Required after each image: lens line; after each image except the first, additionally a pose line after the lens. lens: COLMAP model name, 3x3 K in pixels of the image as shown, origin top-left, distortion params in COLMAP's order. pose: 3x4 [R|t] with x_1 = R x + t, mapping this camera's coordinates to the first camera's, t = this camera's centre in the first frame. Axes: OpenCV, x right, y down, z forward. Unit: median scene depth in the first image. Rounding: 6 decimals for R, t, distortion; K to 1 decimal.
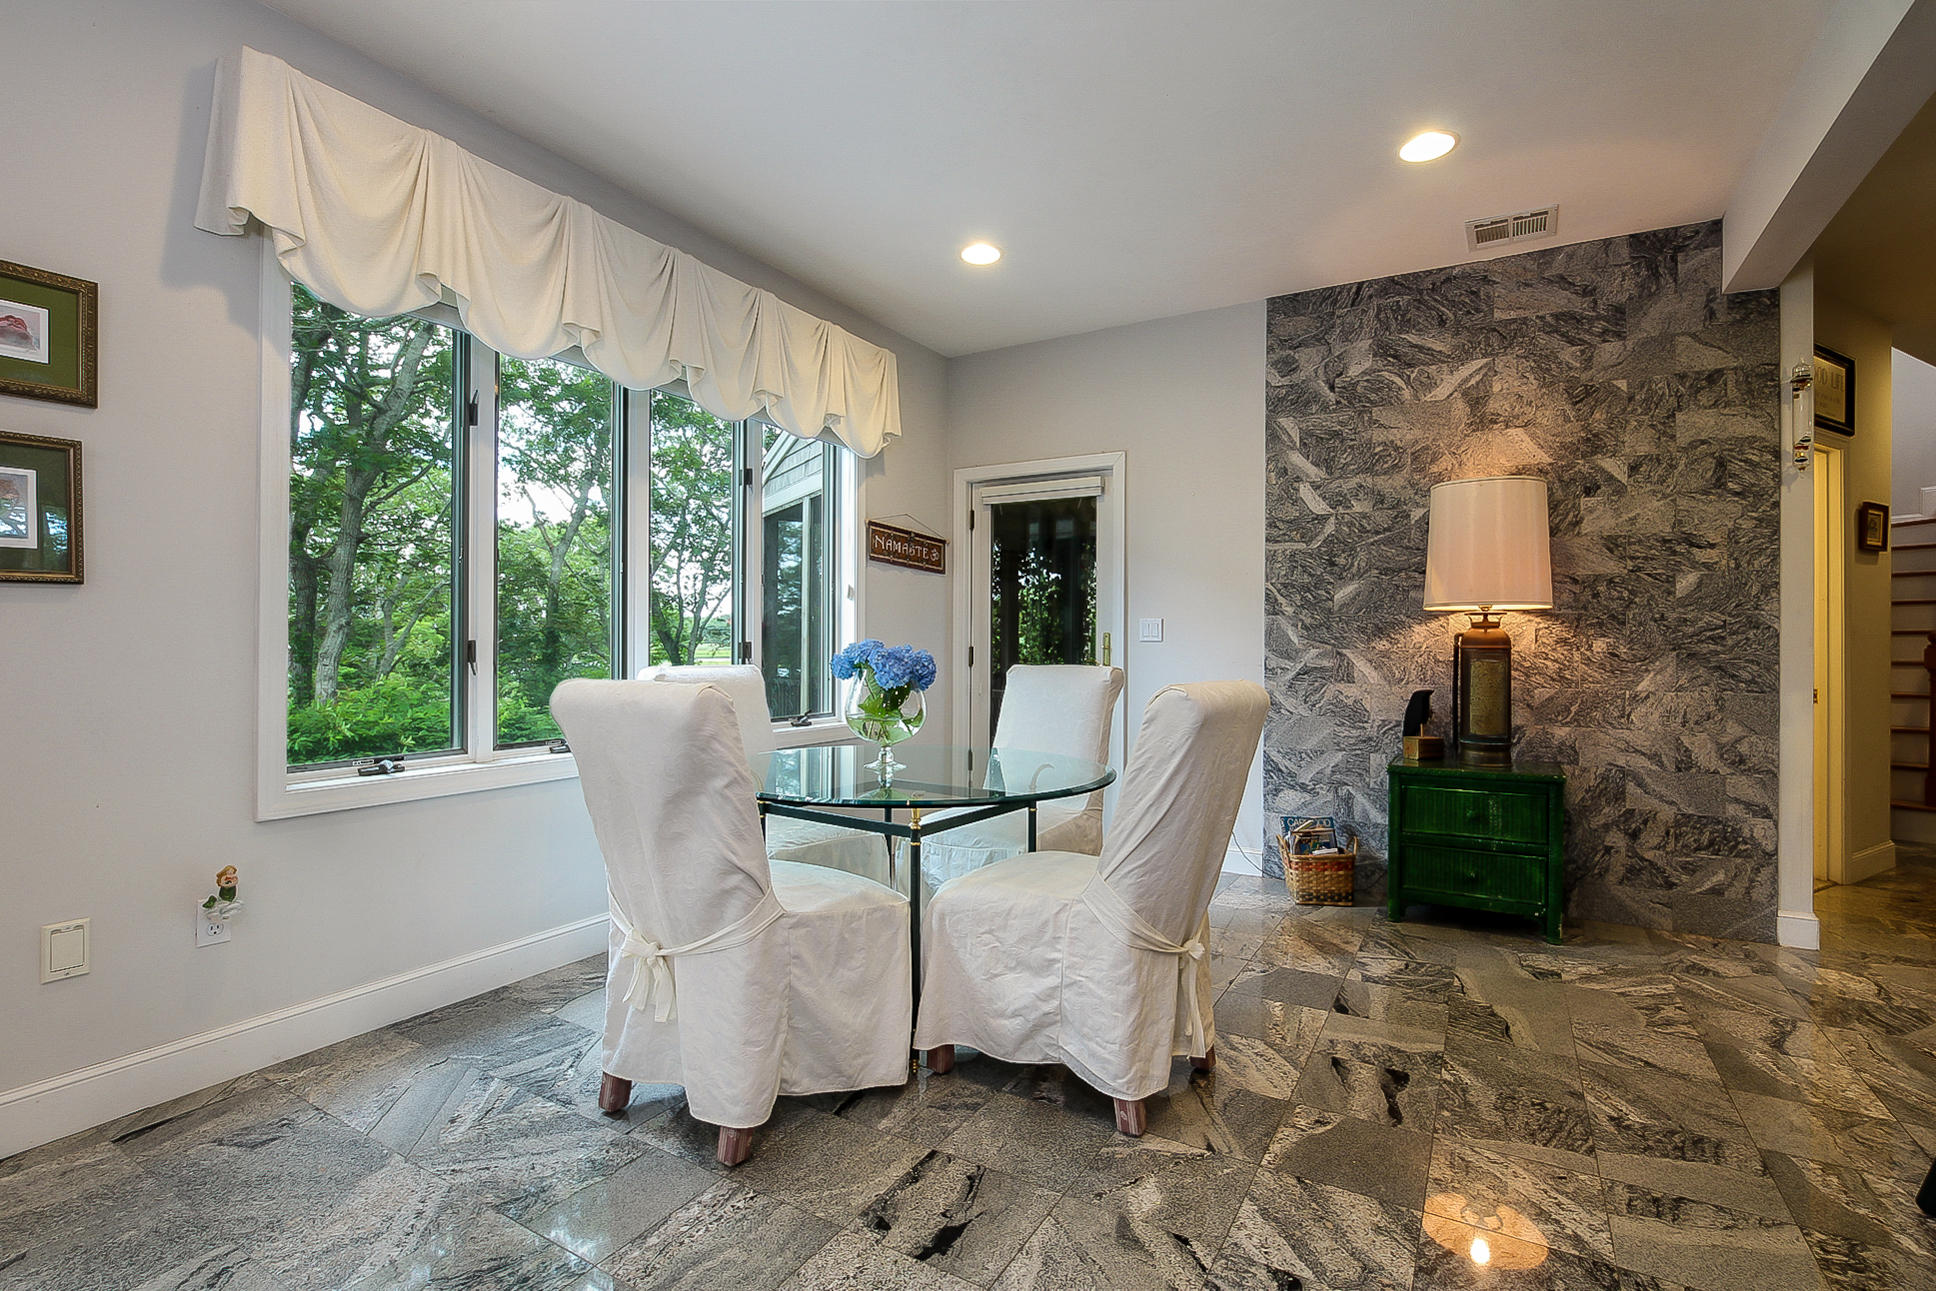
lens RADIAL K [[893.3, 0, 972.1], [0, 893.3, 639.4], [0, 0, 1]] dist [-0.001306, -0.000131]
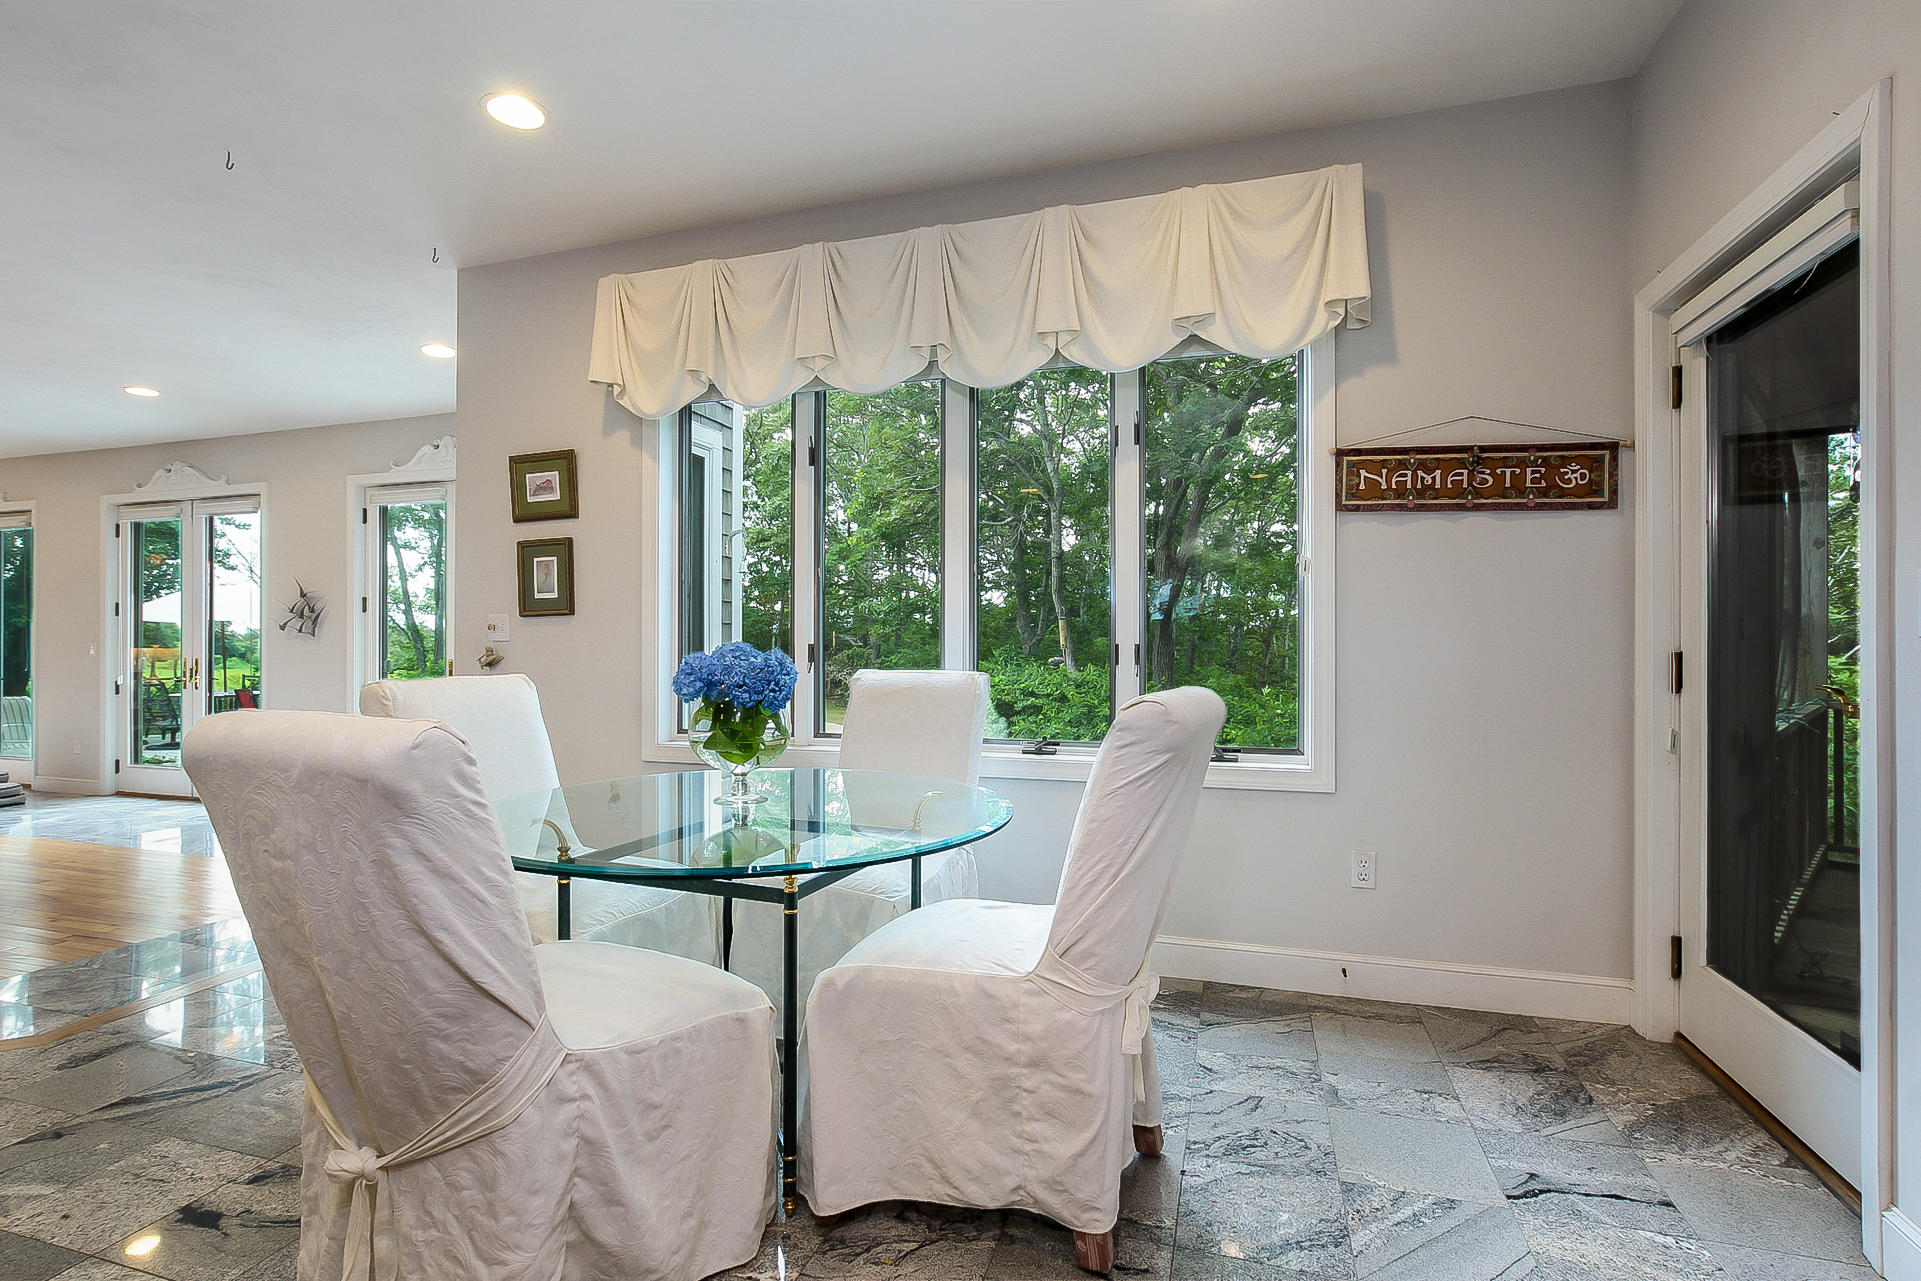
lens RADIAL K [[903.7, 0, 960.5], [0, 903.7, 640.5], [0, 0, 1]] dist [0.003169, 0.000203]
pose [[0.215964, -0.004853, -0.976389, 0.636996], [0.004231, 0.999983, -0.004034, 0.002711], [0.976392, -0.003260, 0.215981, 0.870829]]
